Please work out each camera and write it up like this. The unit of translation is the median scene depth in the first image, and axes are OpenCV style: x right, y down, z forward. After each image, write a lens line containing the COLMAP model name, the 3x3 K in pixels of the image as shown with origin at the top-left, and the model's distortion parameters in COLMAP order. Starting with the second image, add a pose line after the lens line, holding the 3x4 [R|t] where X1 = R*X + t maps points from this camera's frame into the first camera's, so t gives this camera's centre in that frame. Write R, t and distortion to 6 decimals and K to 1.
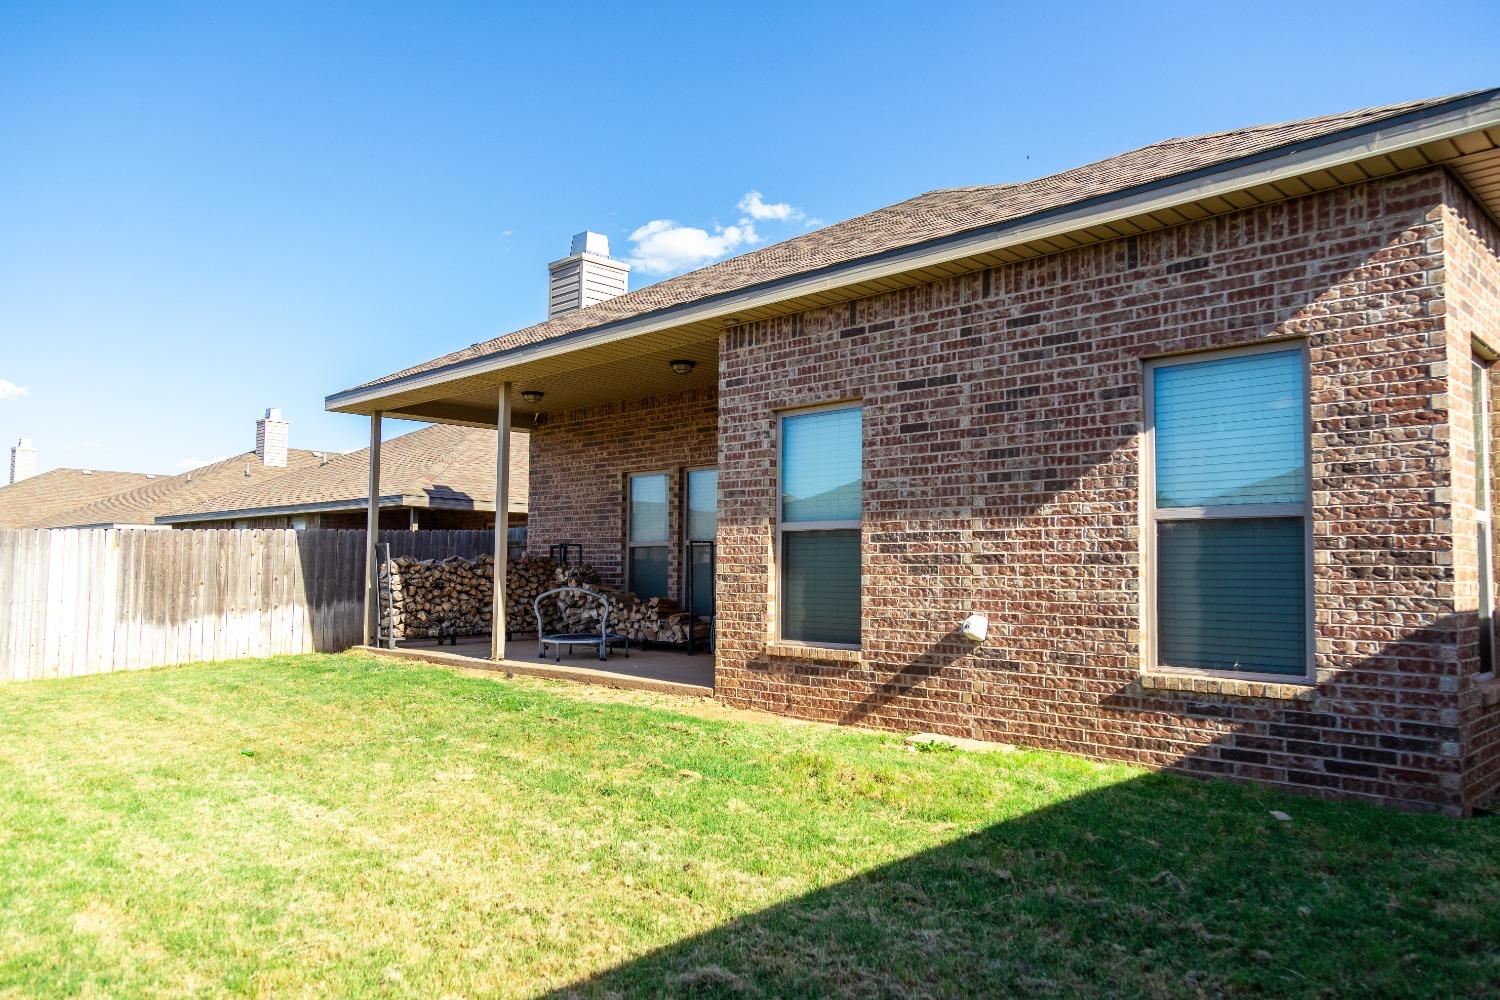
lens RADIAL K [[1057.9, 0, 751.3], [0, 1057.9, 509.6], [0, 0, 1]] dist [0.019626, 0.003740]
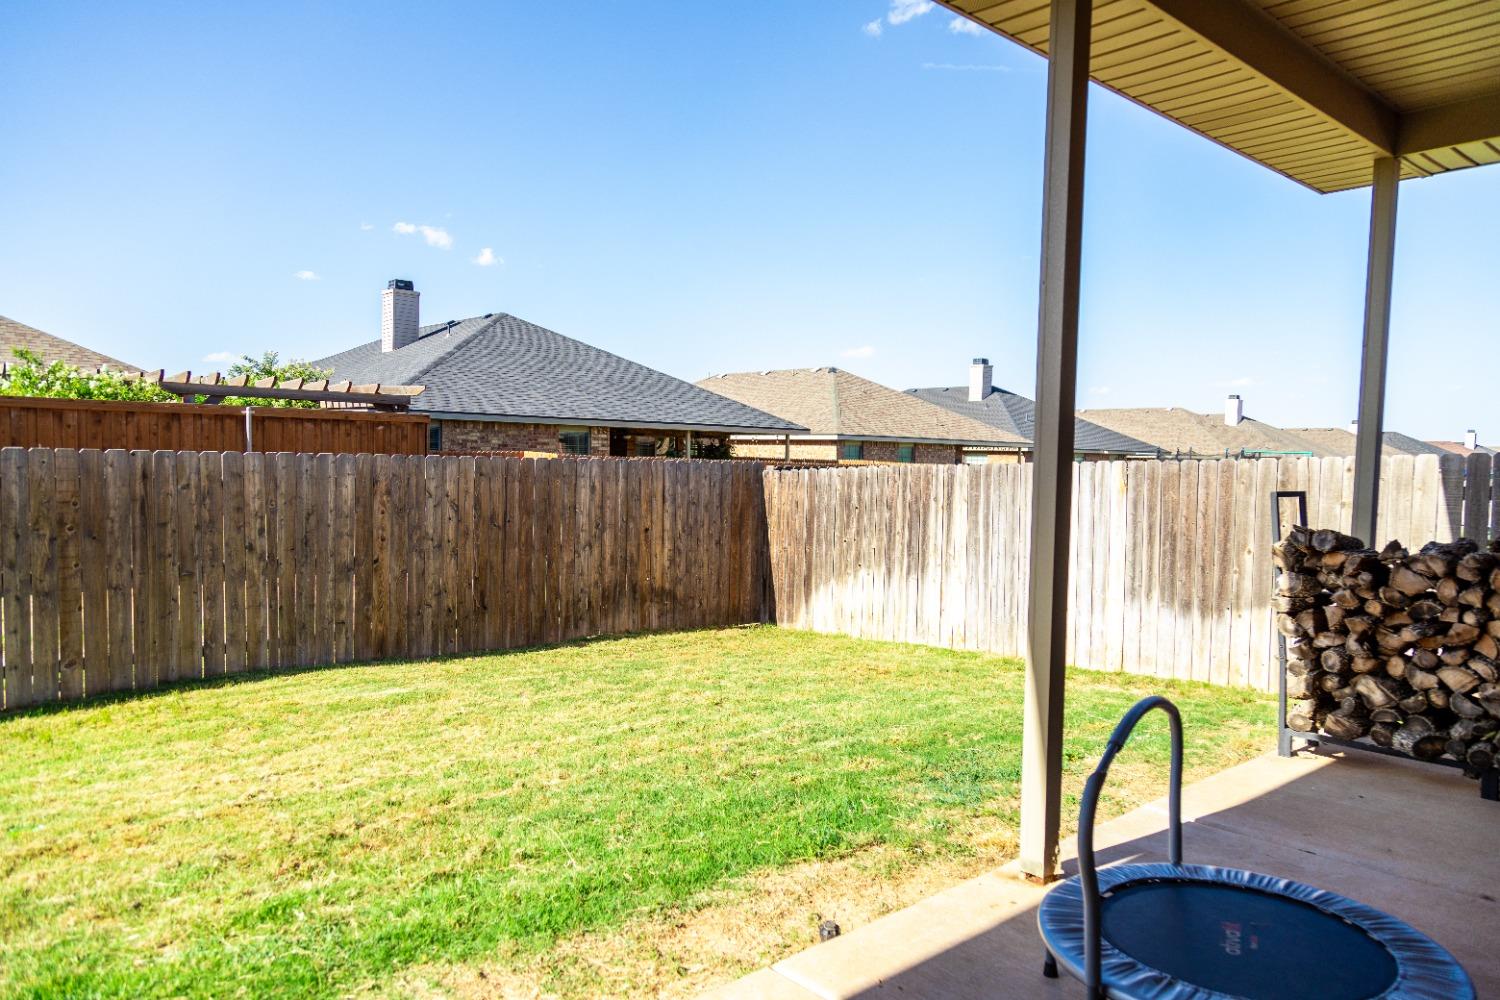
lens RADIAL K [[1010.7, 0, 751.3], [0, 1010.7, 507.7], [0, 0, 1]] dist [0.016554, 0.000236]
pose [[-0.065316, 0.040654, -0.997036, 0.053947], [0.036814, 0.998588, 0.038306, 0.015127], [0.997185, -0.034203, -0.066721, 0.807395]]
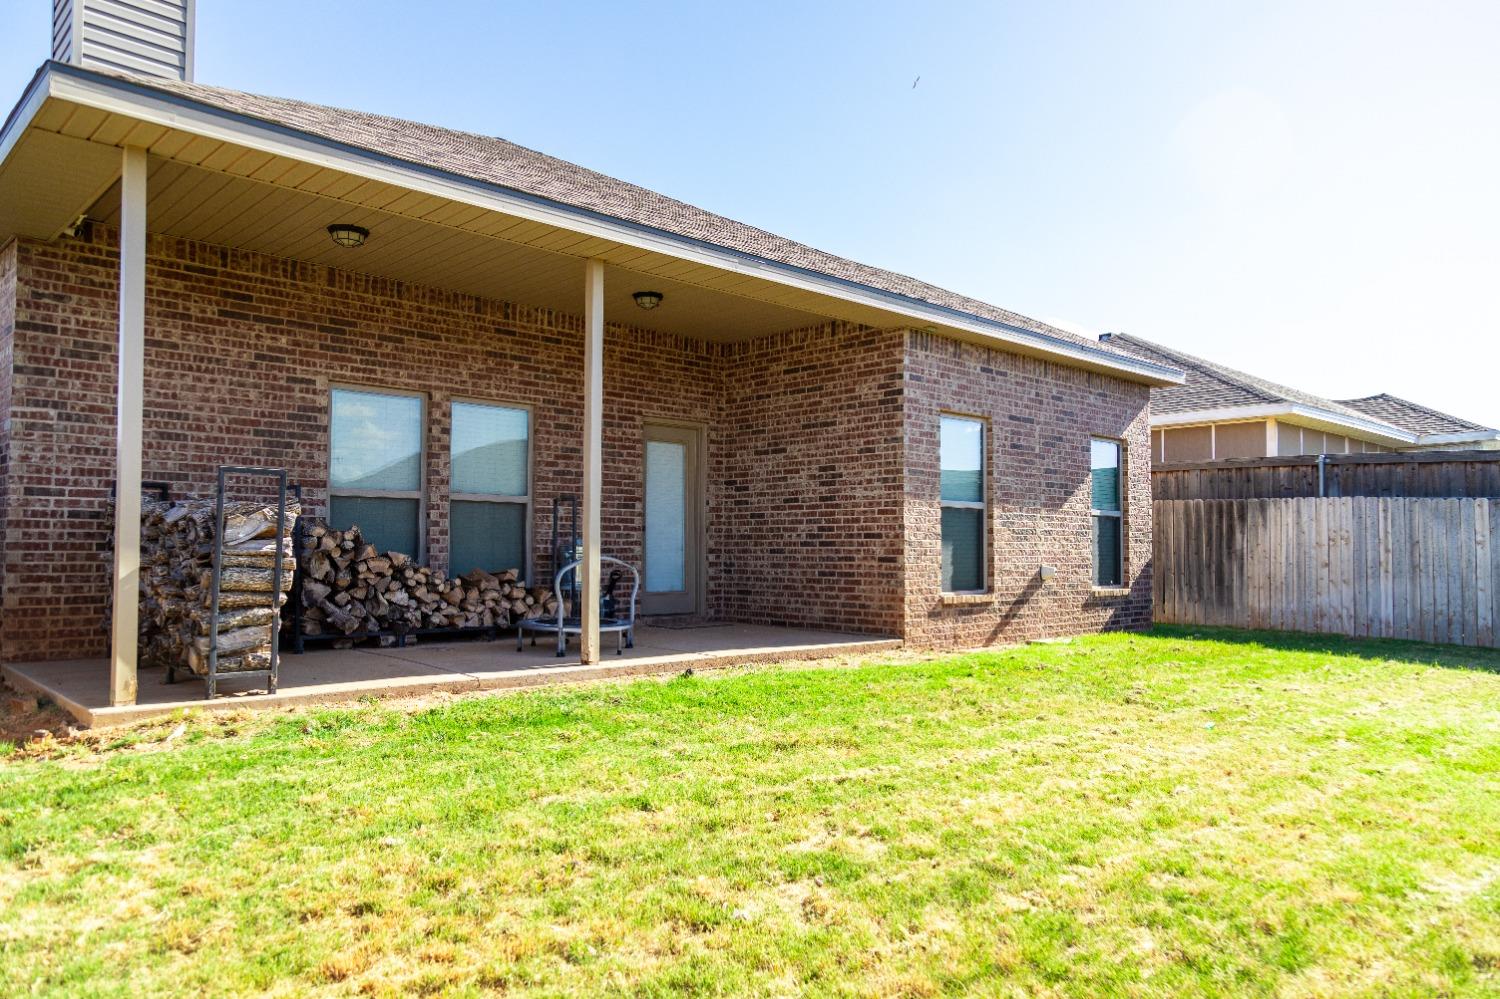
lens RADIAL K [[1057.9, 0, 751.3], [0, 1057.9, 509.1], [0, 0, 1]] dist [0.019626, 0.003740]
pose [[0.031350, 0.032534, 0.998979, -0.801455], [-0.064921, 0.997426, -0.030446, 0.049263], [-0.997398, -0.063901, 0.033381, 0.760208]]
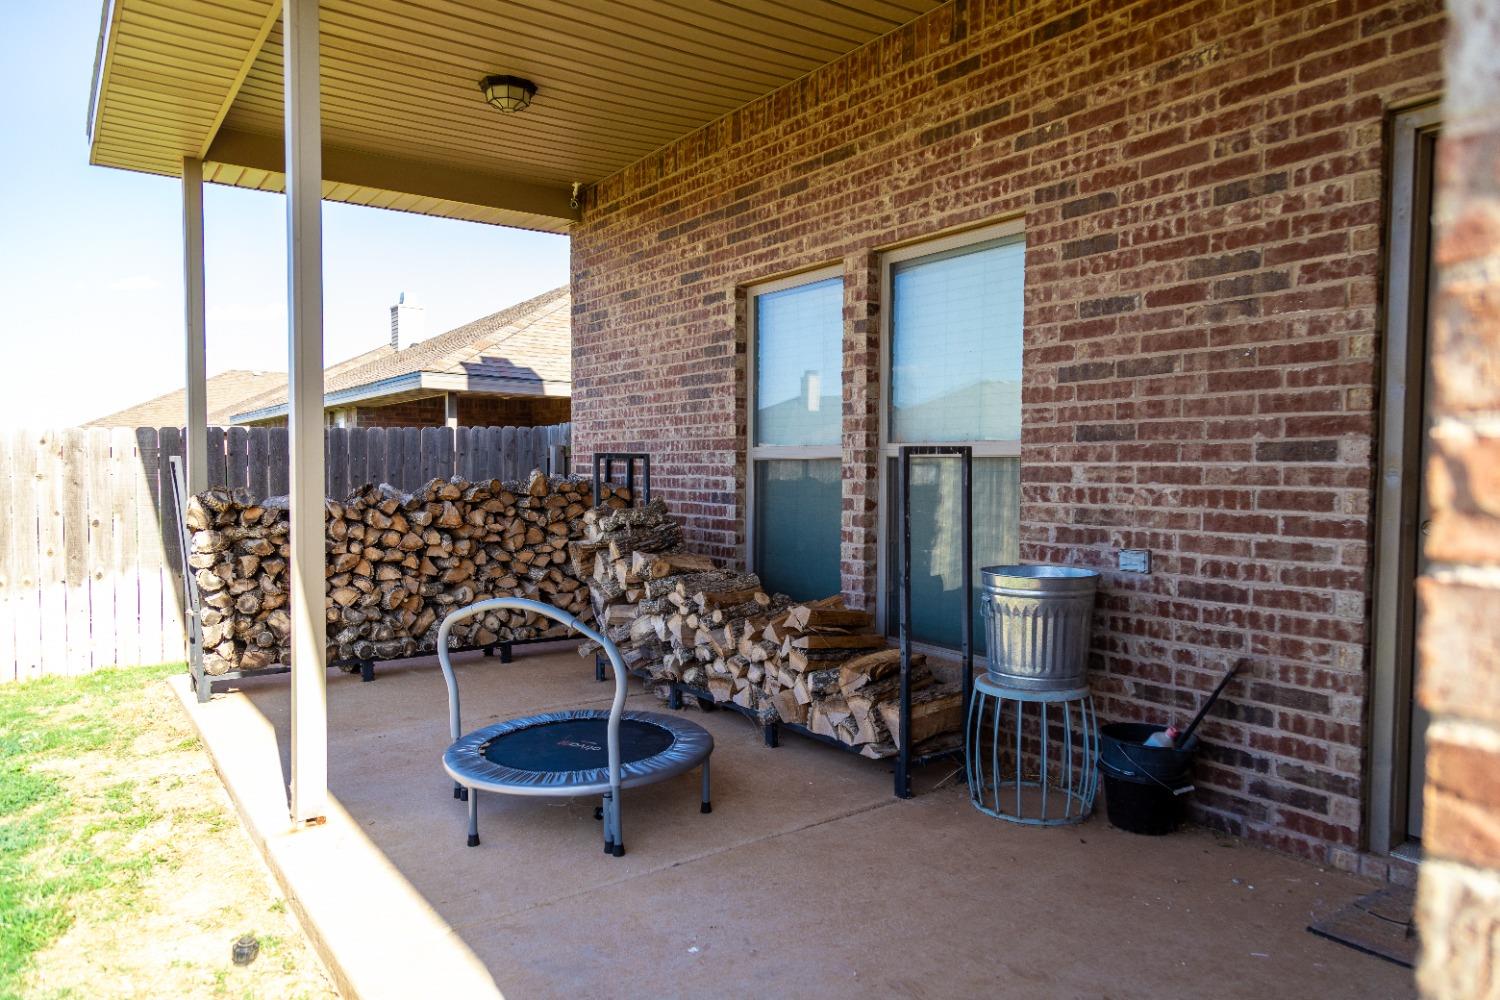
lens RADIAL K [[1010.7, 0, 751.3], [0, 1010.7, 507.7], [0, 0, 1]] dist [0.016554, 0.000236]
pose [[0.982405, 0.003777, -0.186727, -0.041376], [0.014455, 0.995259, 0.096183, 0.015898], [0.186205, -0.097190, 0.977692, 0.628437]]
